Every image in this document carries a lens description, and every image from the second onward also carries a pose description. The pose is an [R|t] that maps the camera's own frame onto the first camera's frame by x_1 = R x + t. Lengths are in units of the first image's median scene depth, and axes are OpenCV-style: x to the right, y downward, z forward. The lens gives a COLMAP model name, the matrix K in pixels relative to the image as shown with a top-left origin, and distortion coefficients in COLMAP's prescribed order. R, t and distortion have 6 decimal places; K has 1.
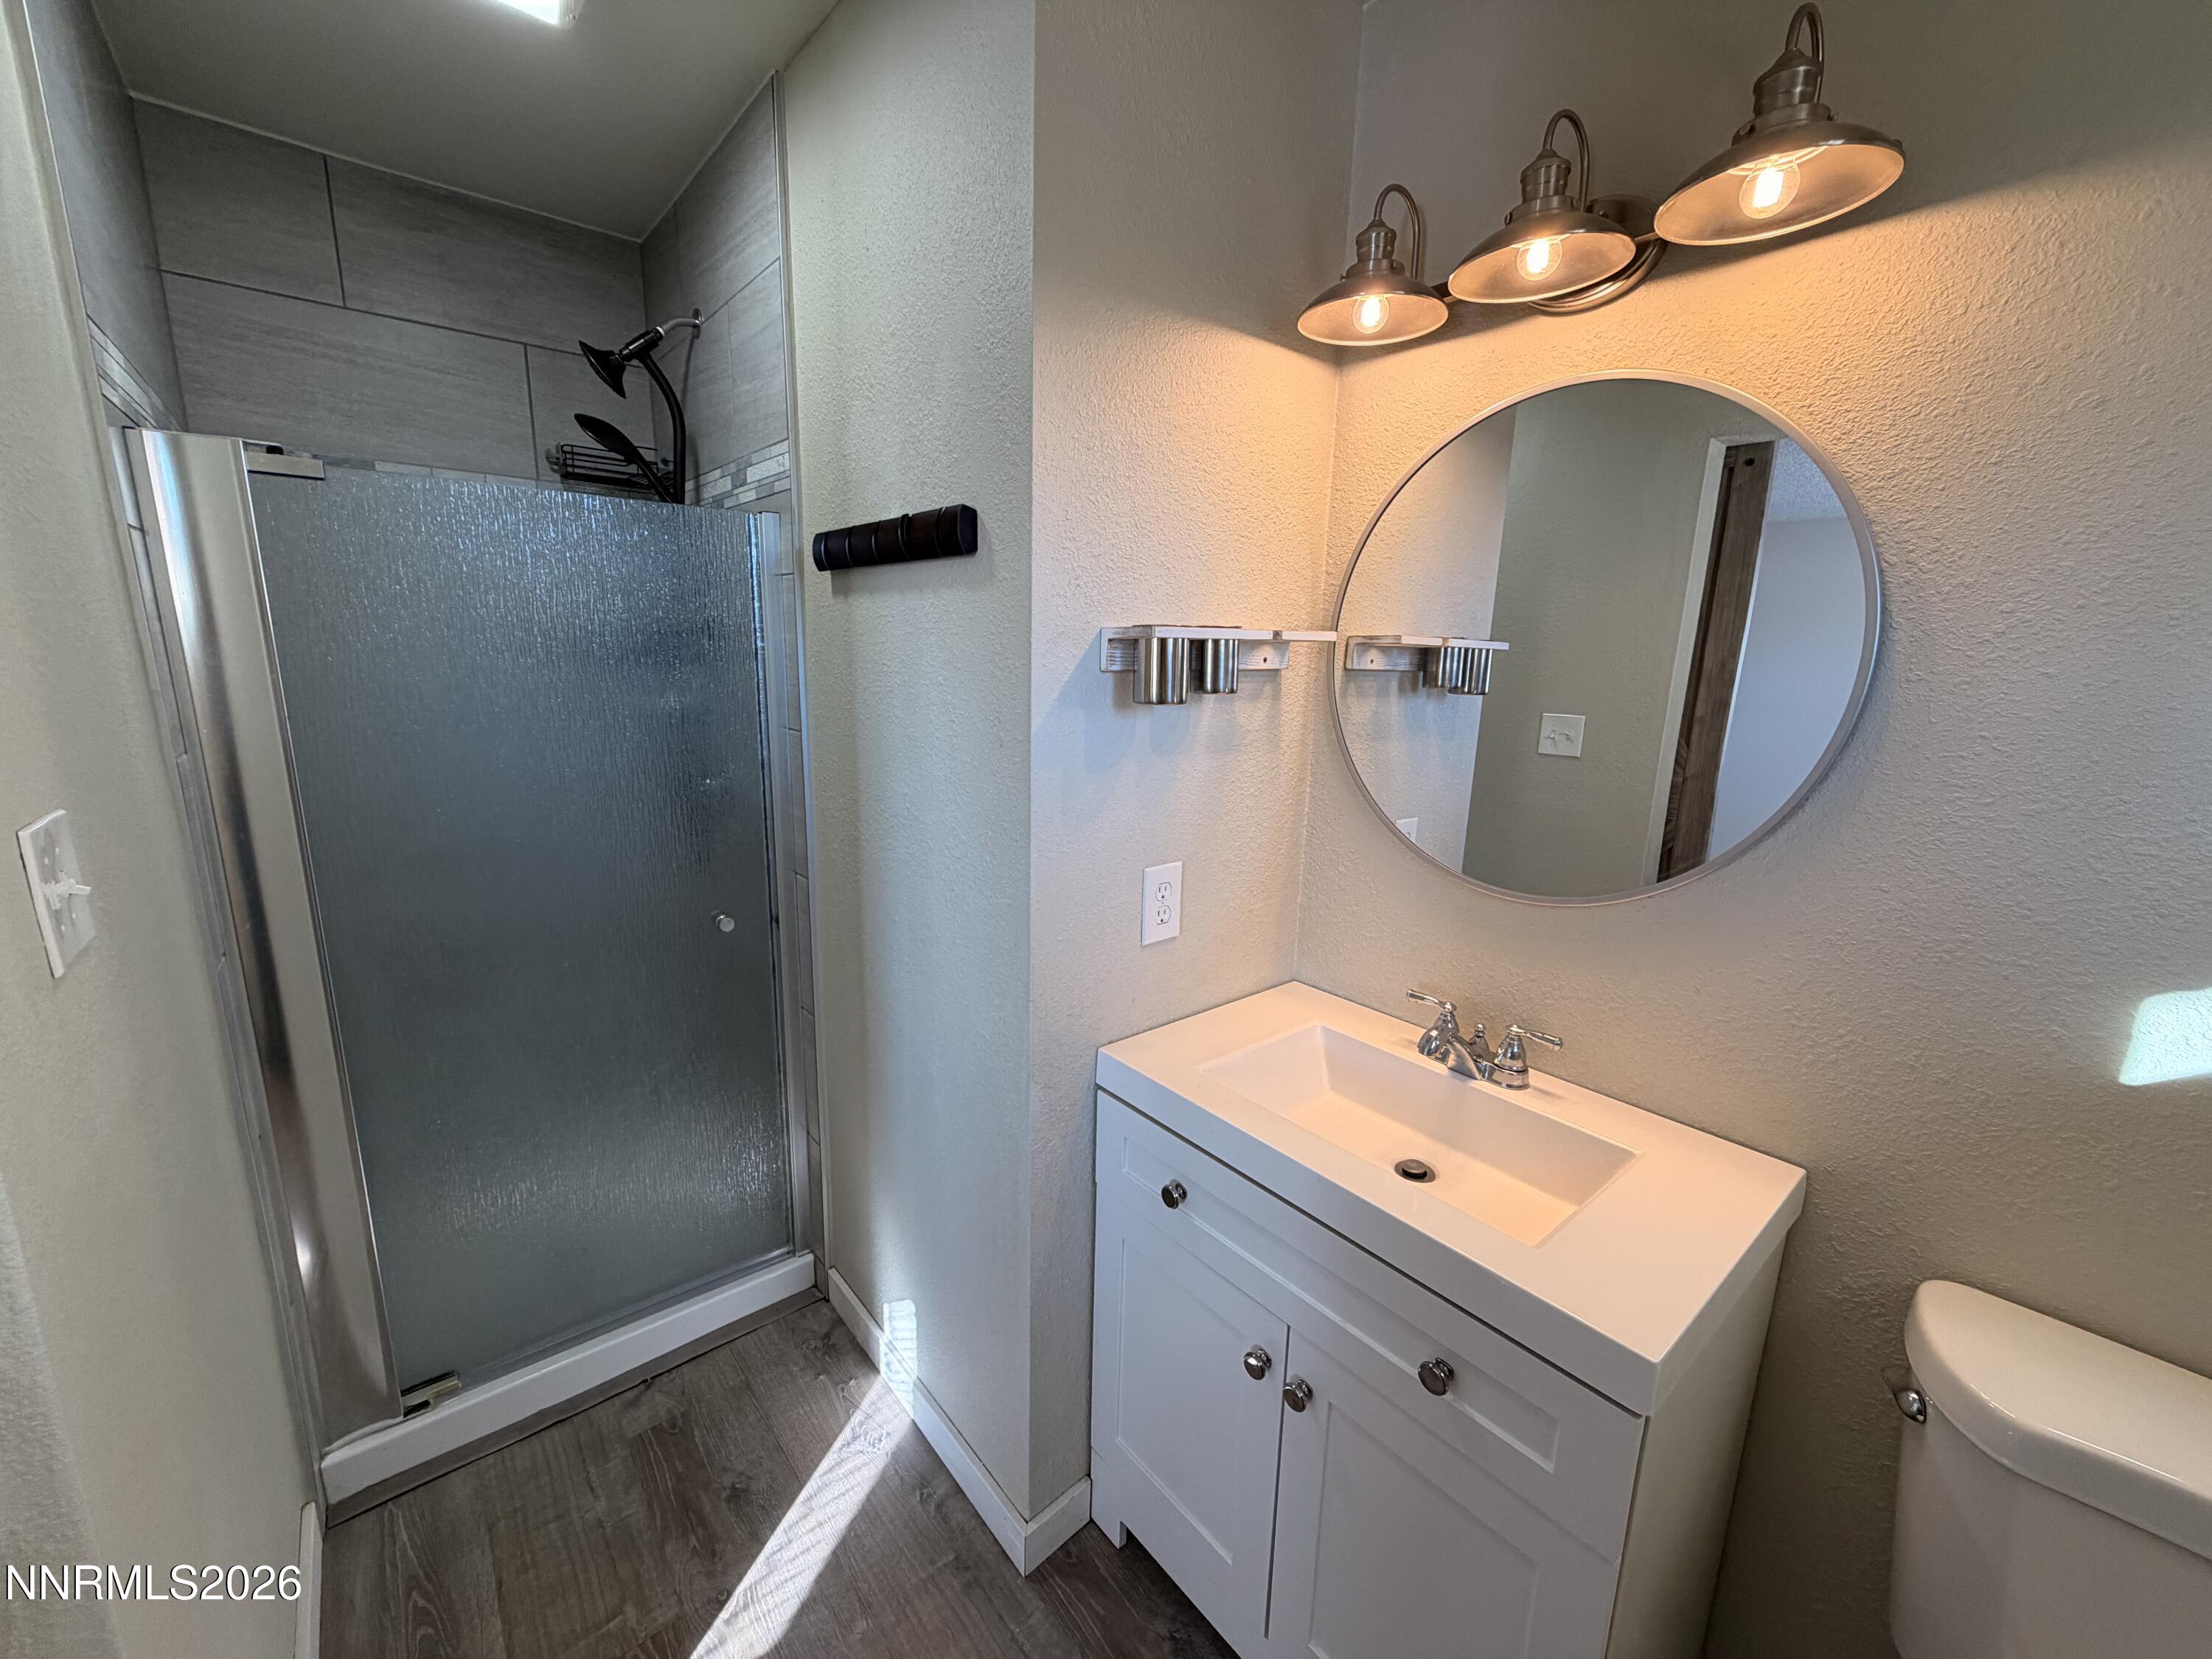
lens RADIAL K [[876.7, 0, 1099.4], [0, 876.7, 829.2], [0, 0, 1]] dist [-0.000805, 0.000247]
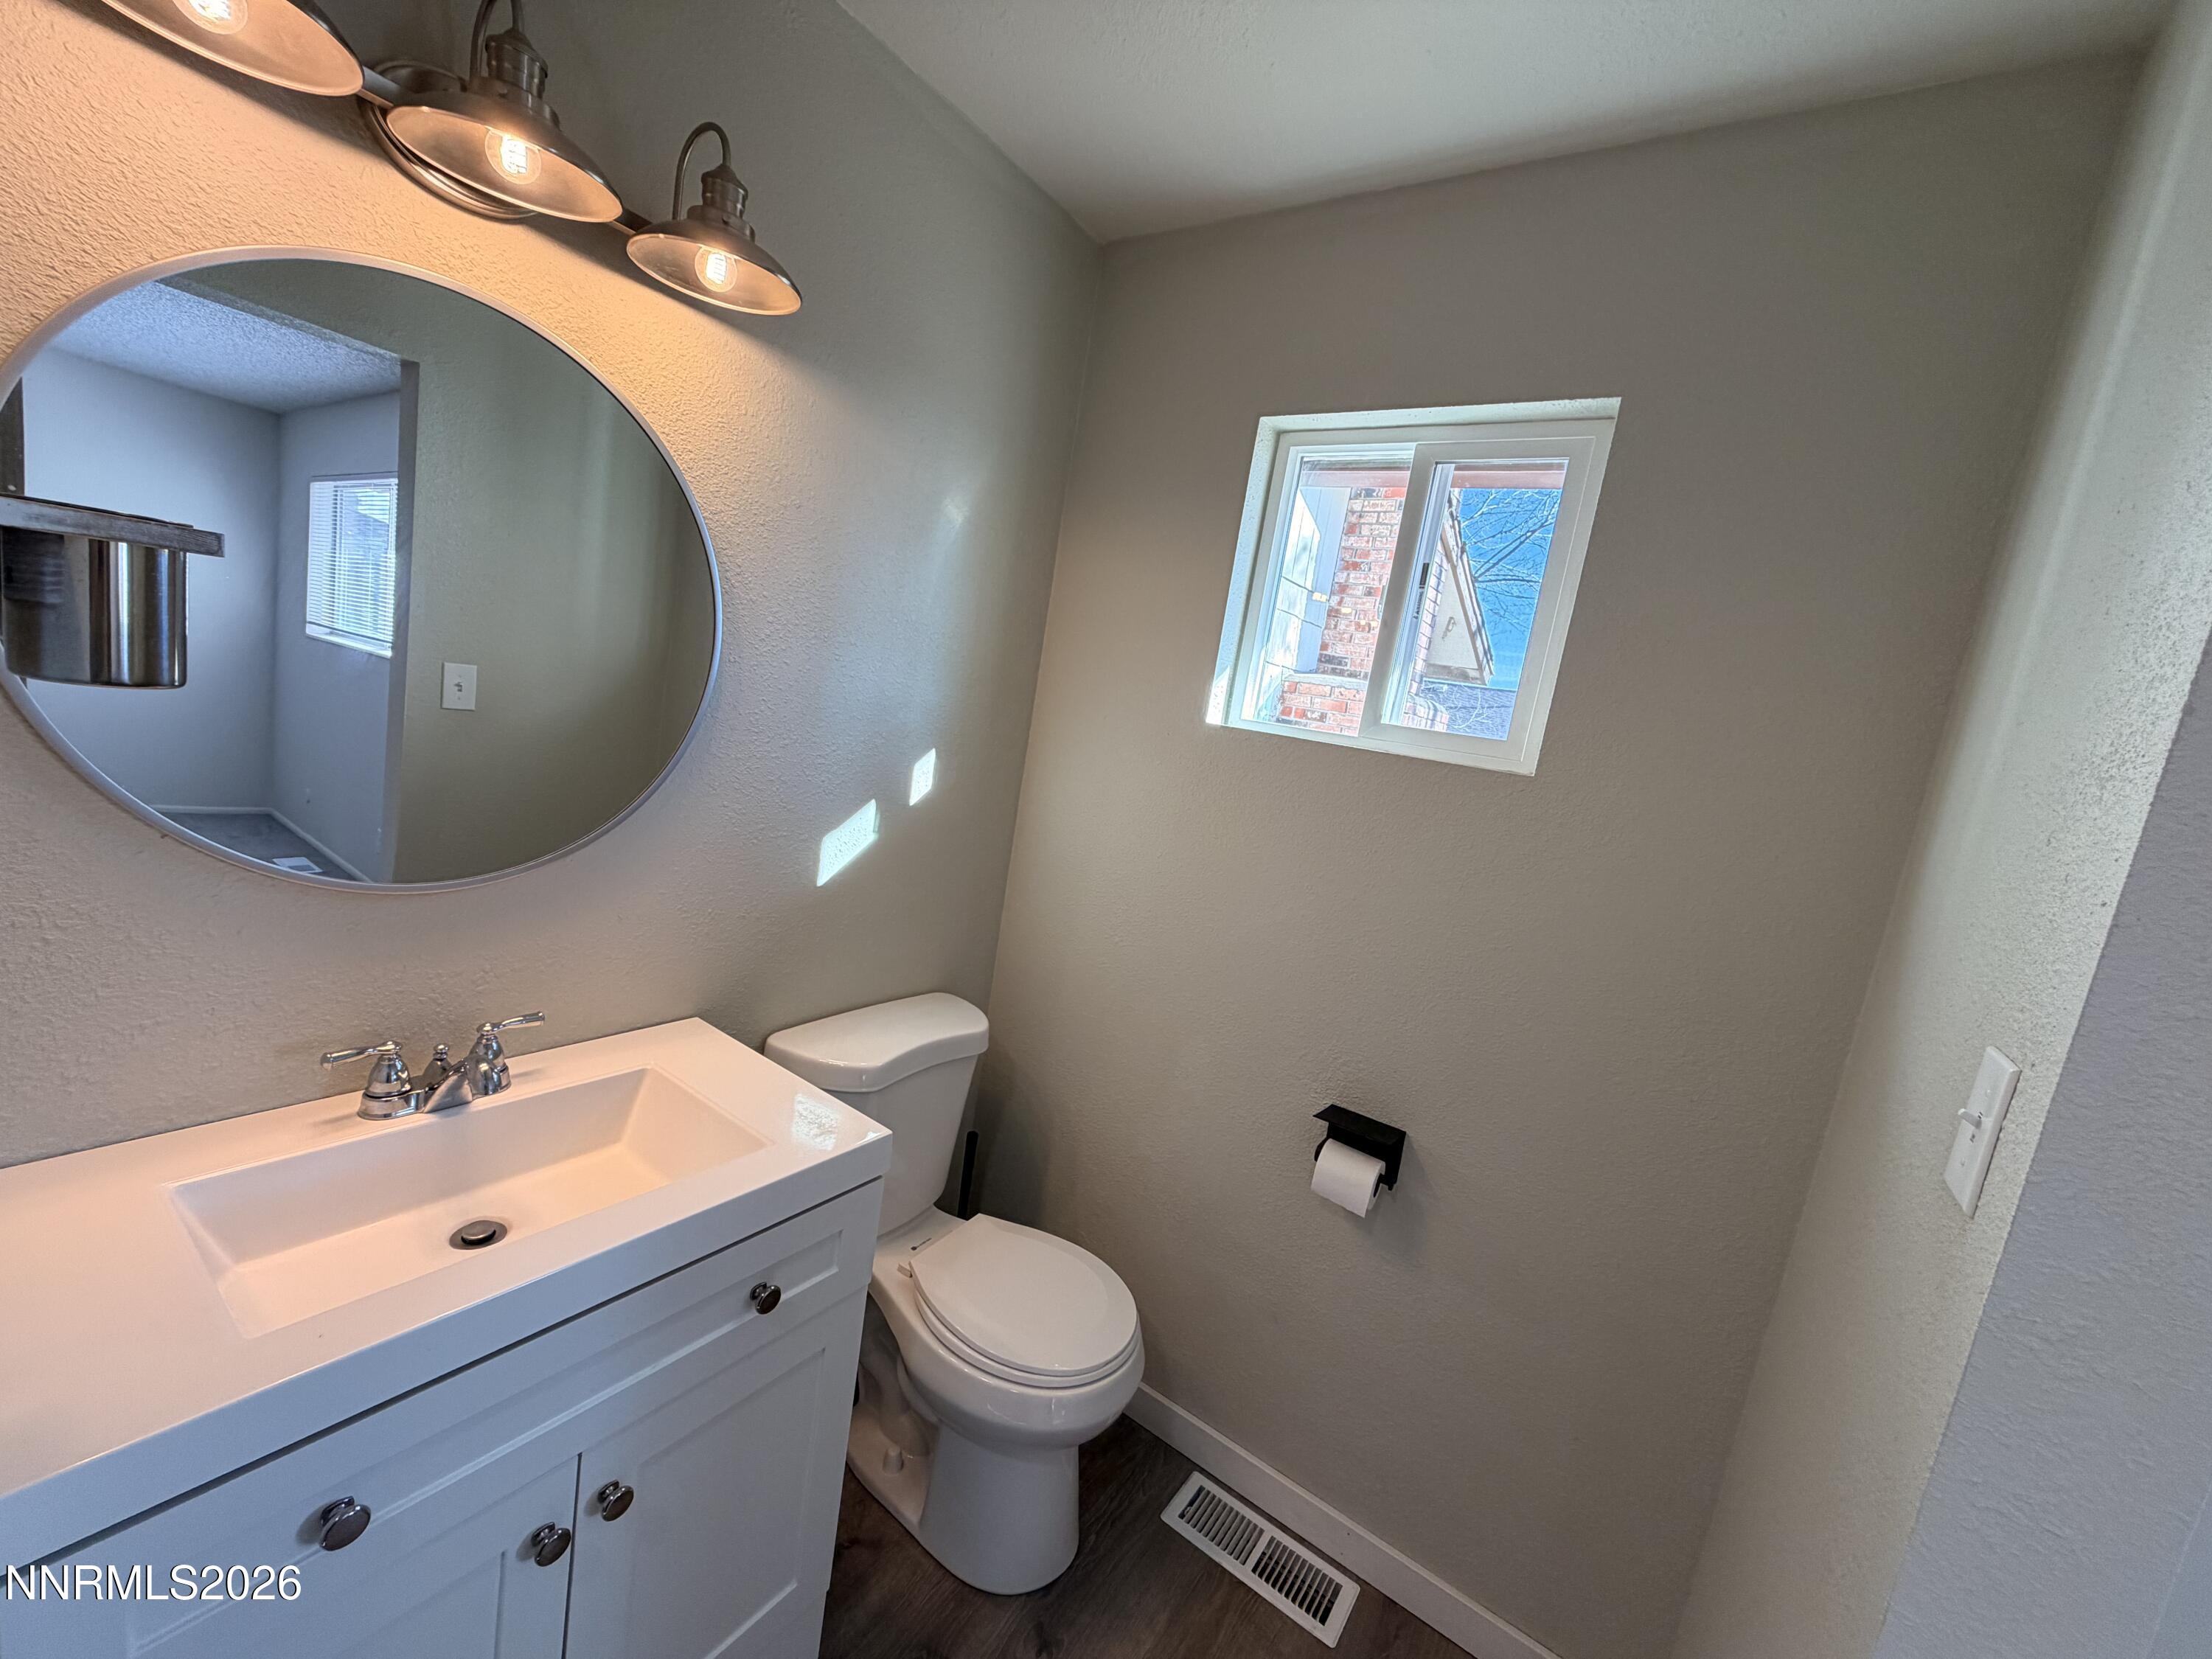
lens RADIAL K [[876.7, 0, 1096.6], [0, 876.7, 831.2], [0, 0, 1]] dist [-0.000805, 0.000247]
pose [[-0.266695, -0.197422, 0.943344, -0.517411], [0.036381, 0.976035, 0.214549, -0.144294], [-0.963094, 0.091539, -0.253121, 0.625722]]
